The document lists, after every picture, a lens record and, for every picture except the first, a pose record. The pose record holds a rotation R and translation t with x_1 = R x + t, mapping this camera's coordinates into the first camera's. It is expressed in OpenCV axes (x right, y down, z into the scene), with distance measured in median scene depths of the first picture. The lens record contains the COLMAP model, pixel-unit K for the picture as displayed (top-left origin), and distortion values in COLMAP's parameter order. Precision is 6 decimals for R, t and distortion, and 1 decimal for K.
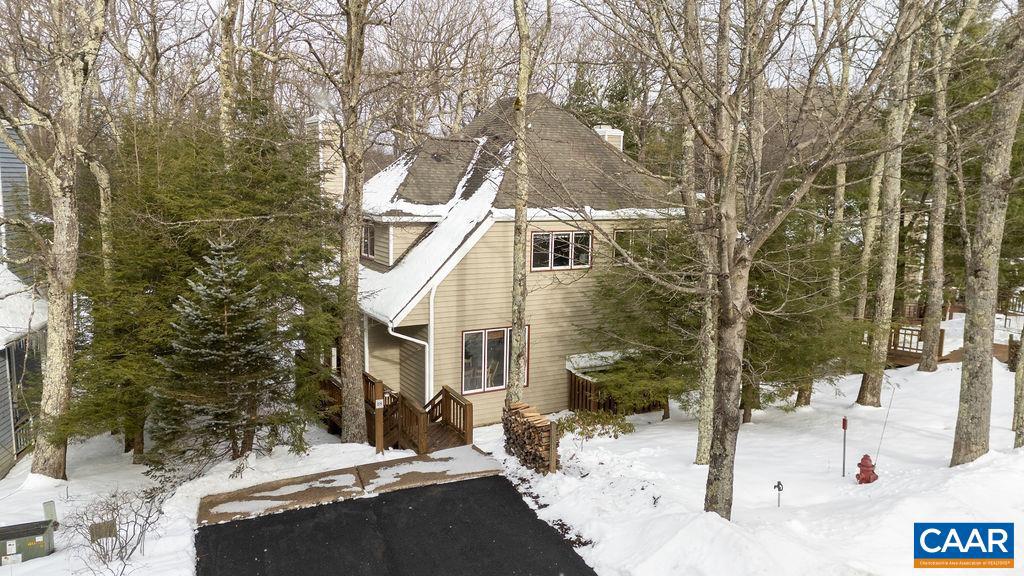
lens RADIAL K [[745.3, 0, 510.1], [0, 745.3, 291.9], [0, 0, 1]] dist [0.077660, -0.066258]
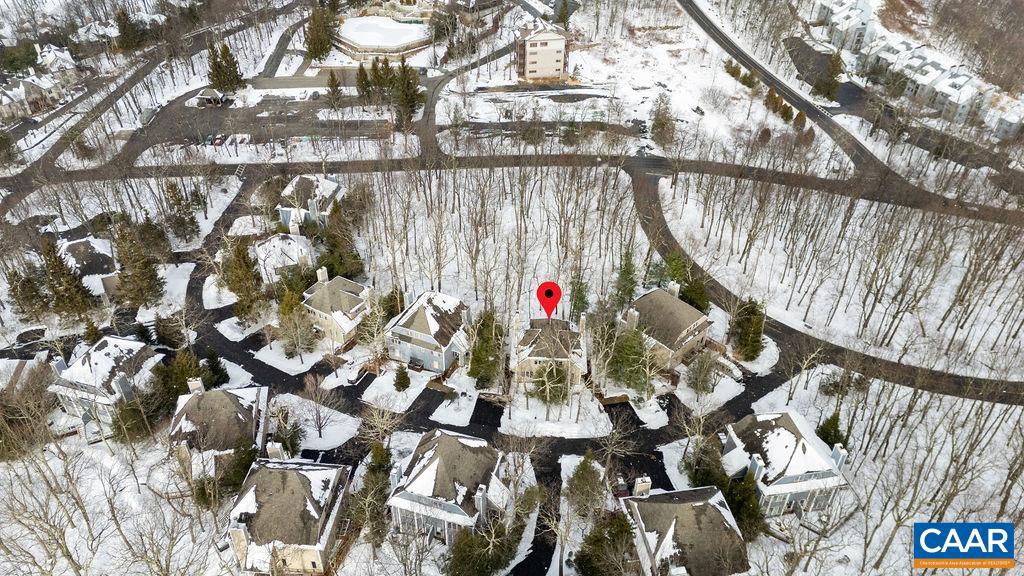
lens RADIAL K [[745.3, 0, 511.6], [0, 745.3, 293.8], [0, 0, 1]] dist [0.077660, -0.066258]
pose [[0.842530, 0.319554, -0.433623, 3.019756], [-0.067891, 0.861596, 0.503033, -4.639923], [0.534354, -0.394382, 0.747615, -4.455320]]
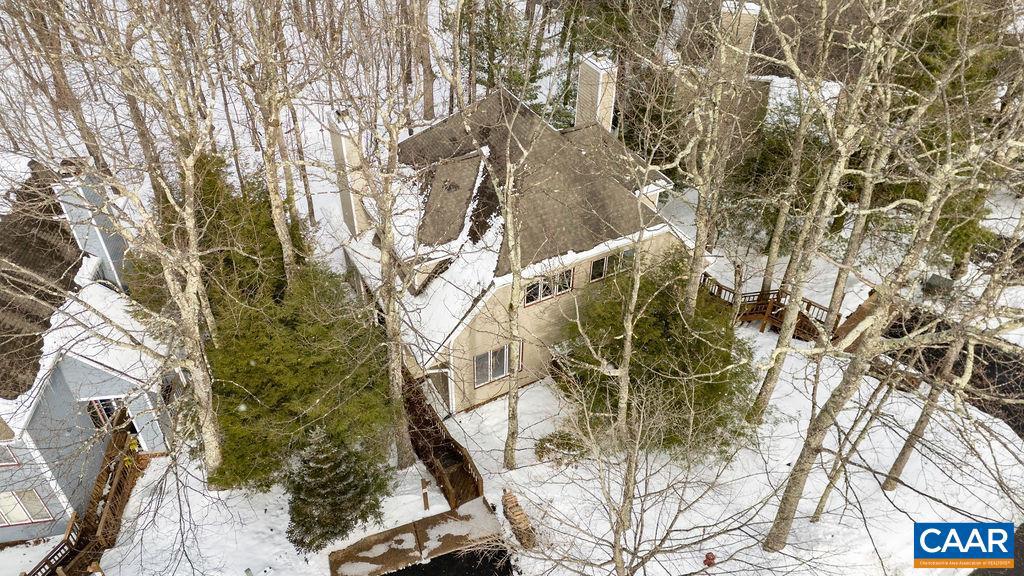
lens RADIAL K [[745.3, 0, 510.0], [0, 745.3, 287.9], [0, 0, 1]] dist [0.077660, -0.066258]
pose [[0.999938, 0.003911, -0.010428, 0.020321], [0.002150, 0.850888, 0.525343, -0.949850], [0.010927, -0.525333, 0.850827, -0.122939]]
